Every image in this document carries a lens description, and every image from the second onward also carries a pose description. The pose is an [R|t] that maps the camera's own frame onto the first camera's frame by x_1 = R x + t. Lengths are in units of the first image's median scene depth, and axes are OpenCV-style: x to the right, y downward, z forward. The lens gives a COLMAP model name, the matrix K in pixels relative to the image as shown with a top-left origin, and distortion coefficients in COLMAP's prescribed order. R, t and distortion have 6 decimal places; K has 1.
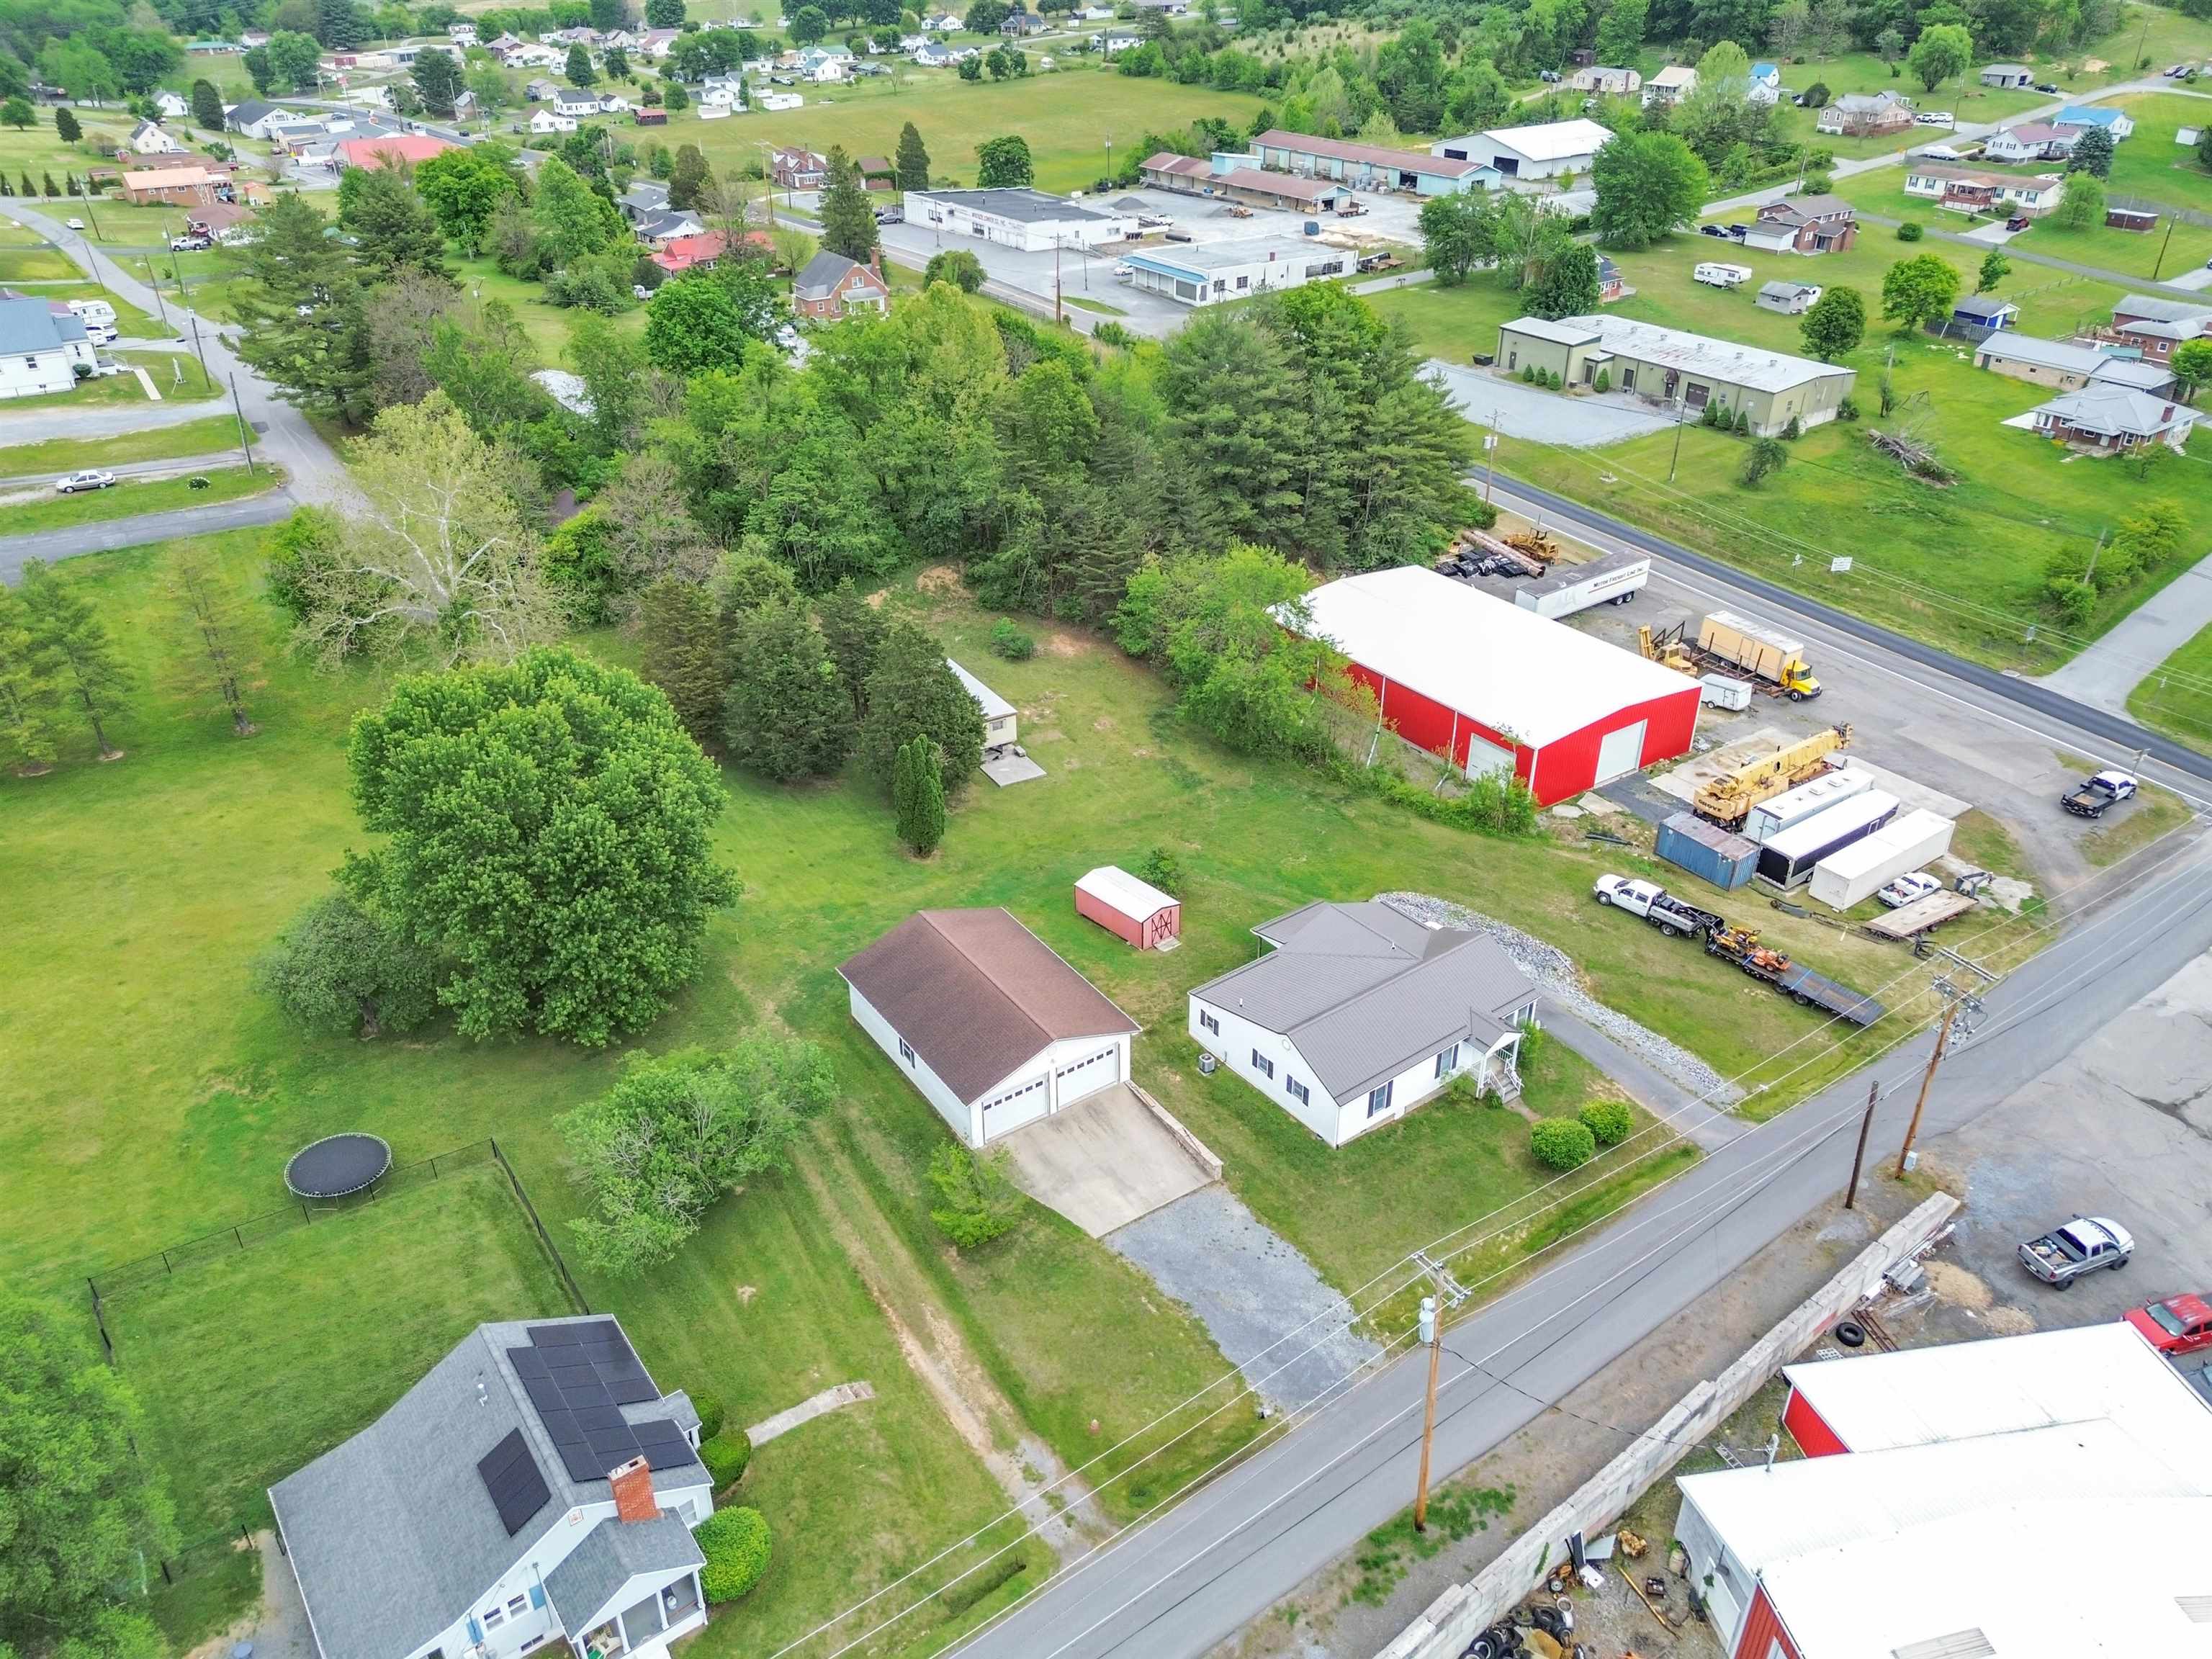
lens RADIAL K [[1574.2, 0, 1116.3], [0, 1574.2, 833.5], [0, 0, 1]] dist [0.059942, -0.049148]
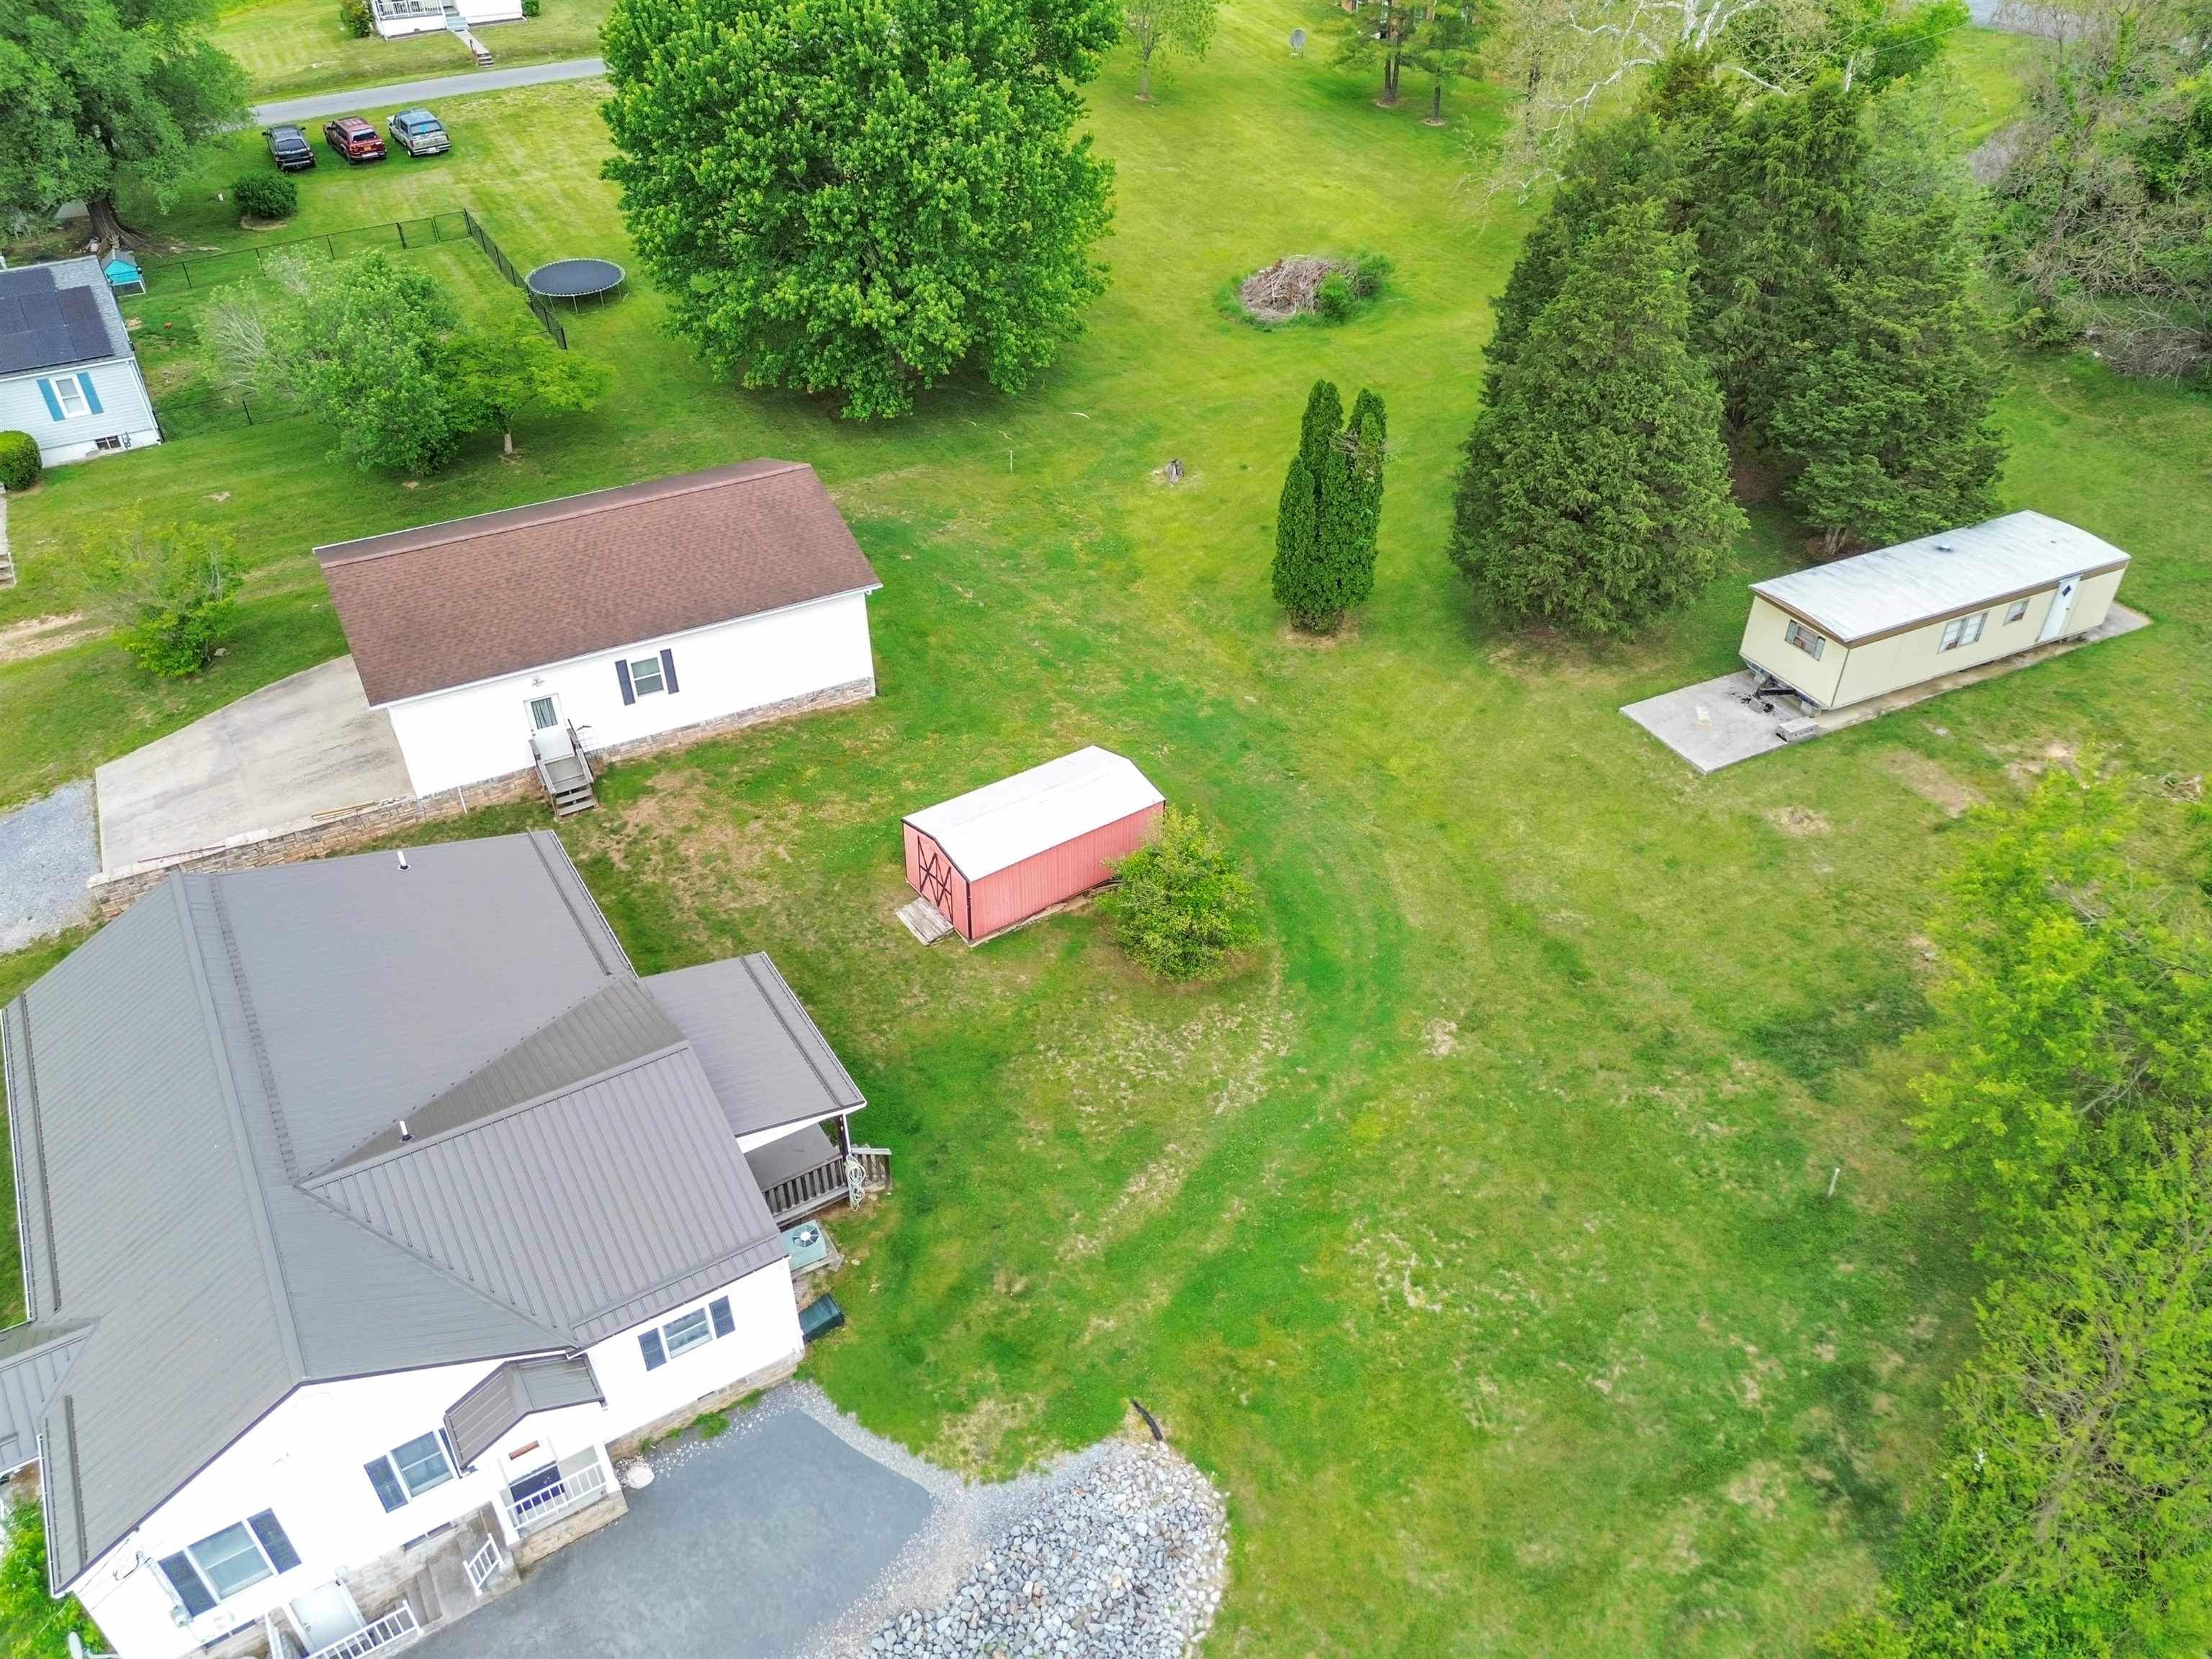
lens RADIAL K [[1574.2, 0, 1116.3], [0, 1574.2, 833.5], [0, 0, 1]] dist [0.059942, -0.049148]
pose [[-0.096114, 0.589465, -0.802056, 0.245088], [-0.498899, 0.668734, 0.551266, -0.142540], [0.861314, 0.453129, 0.229809, 0.646852]]
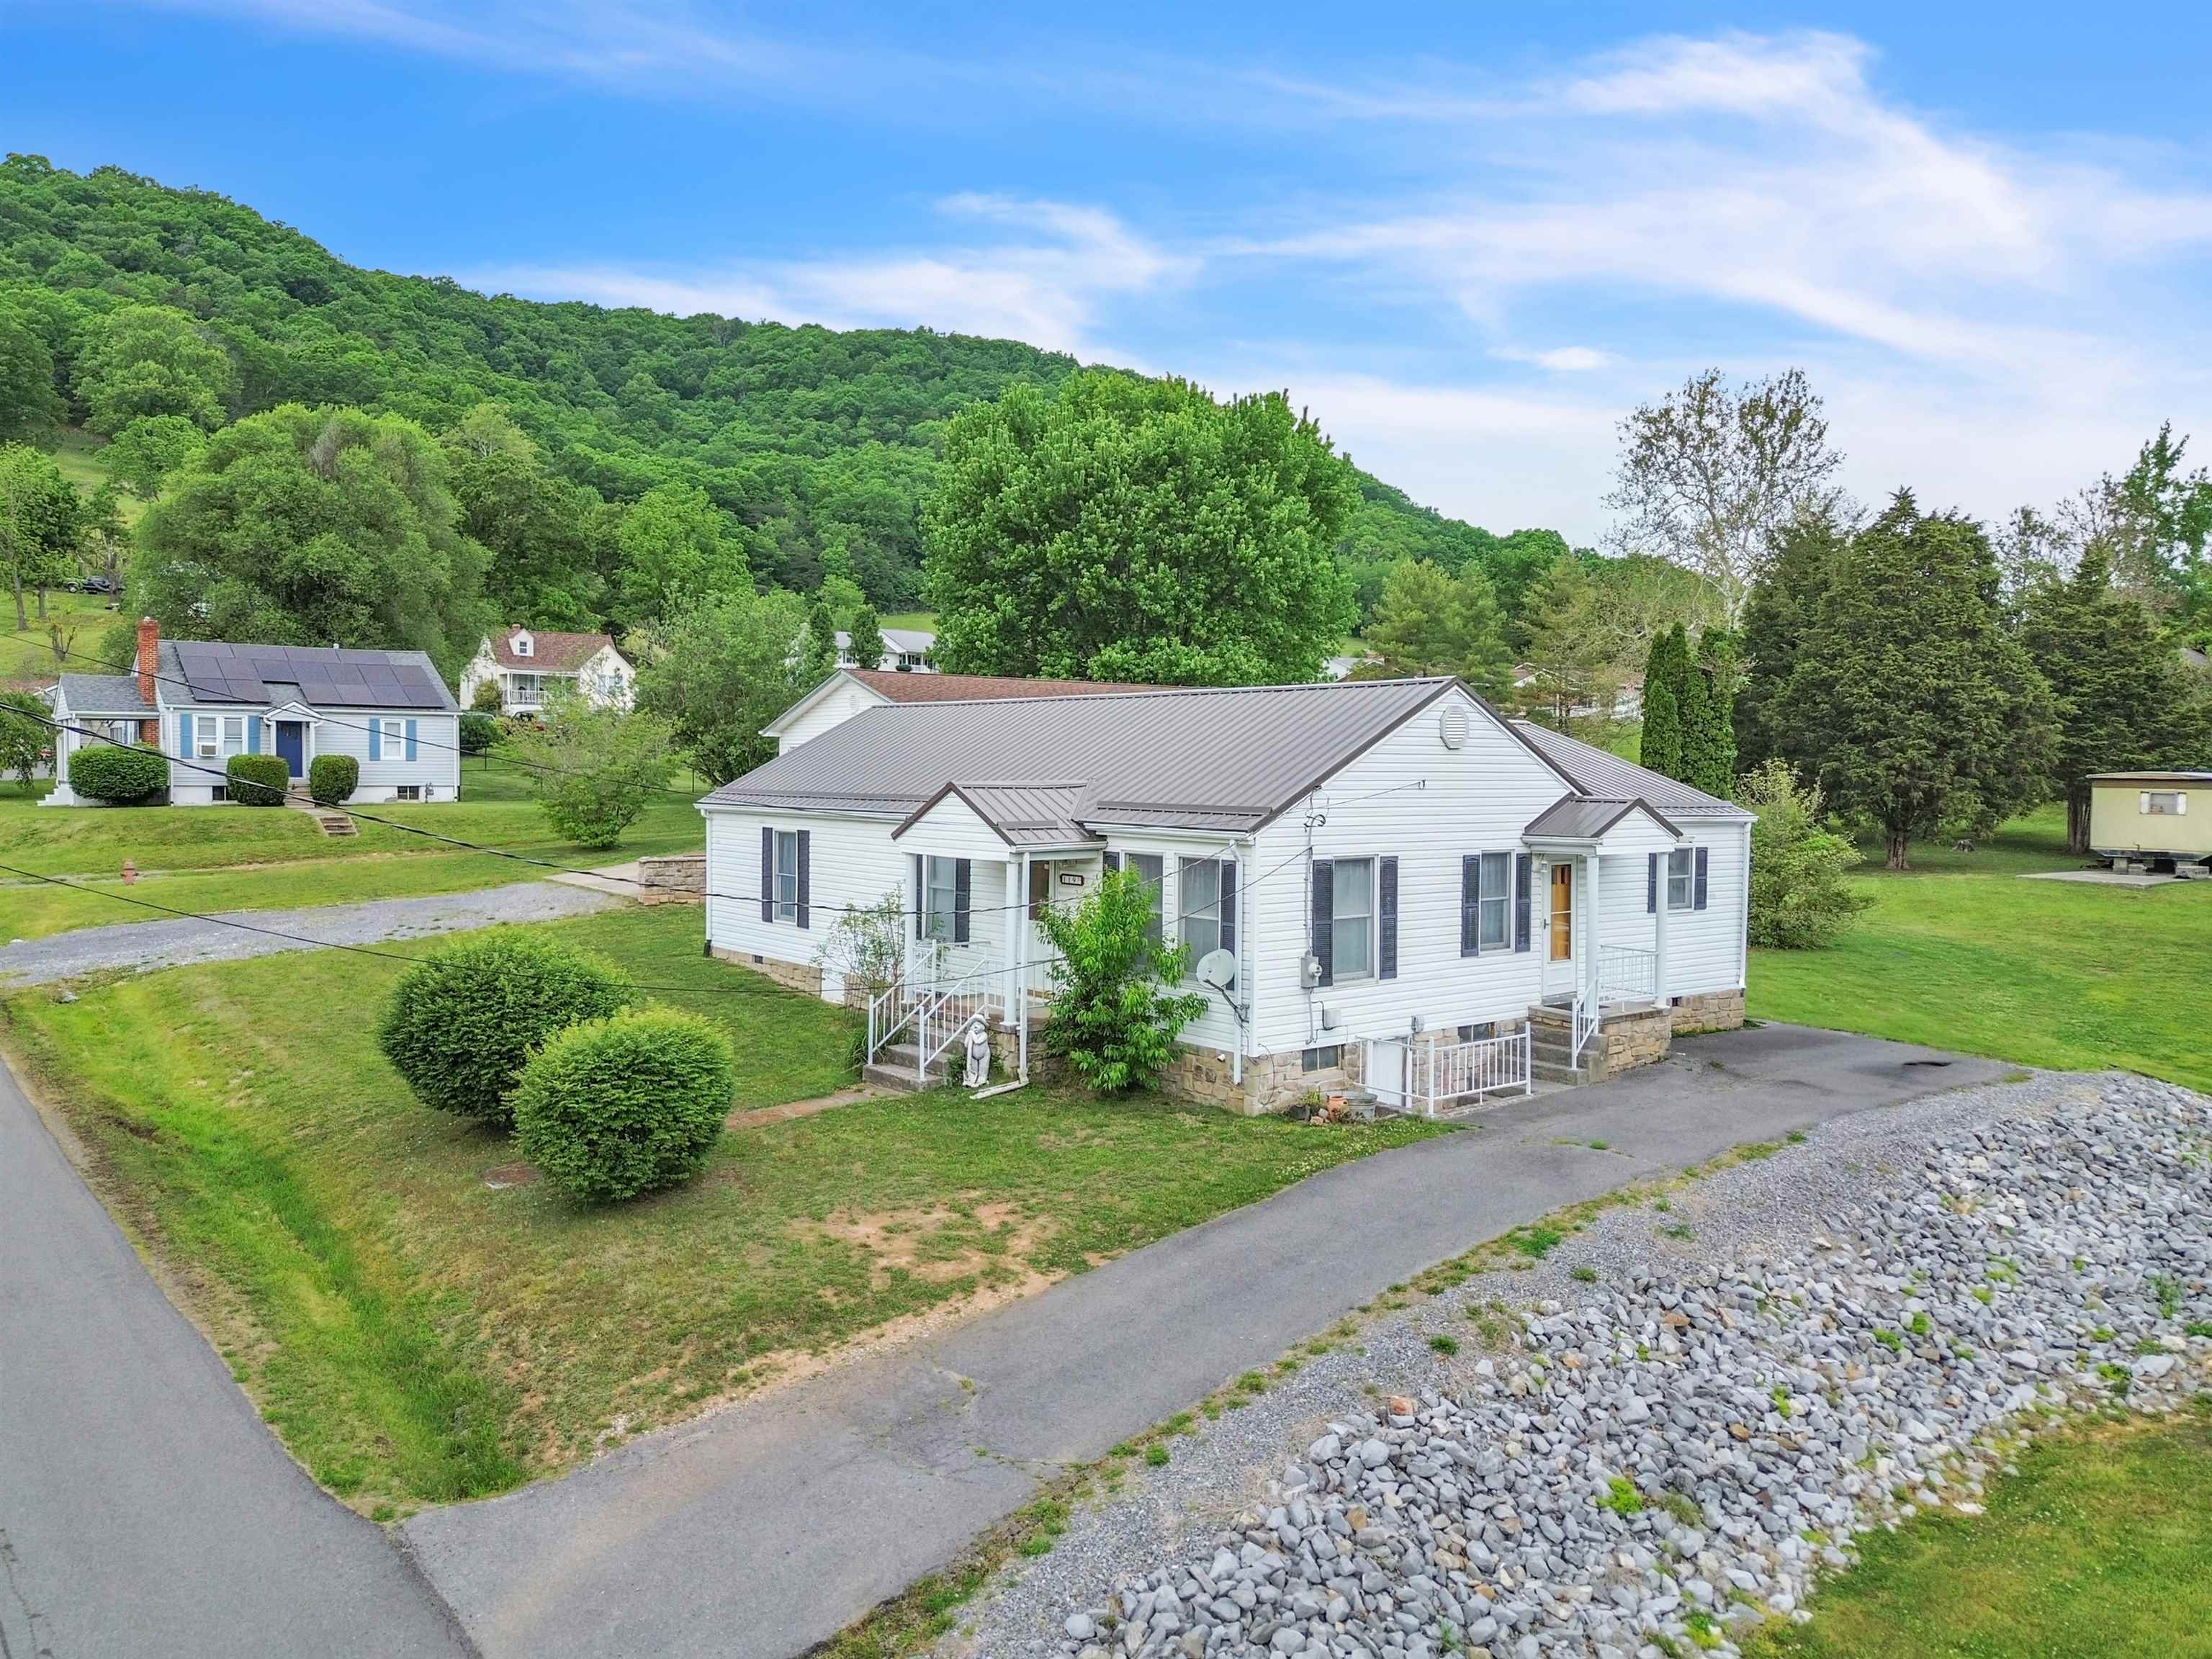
lens RADIAL K [[1574.2, 0, 1116.3], [0, 1574.2, 833.5], [0, 0, 1]] dist [0.059942, -0.049148]
pose [[0.037366, 0.026204, -0.998958, 0.296635], [-0.520003, 0.854159, 0.002955, 0.073451], [0.853347, 0.519351, 0.045543, 0.611962]]
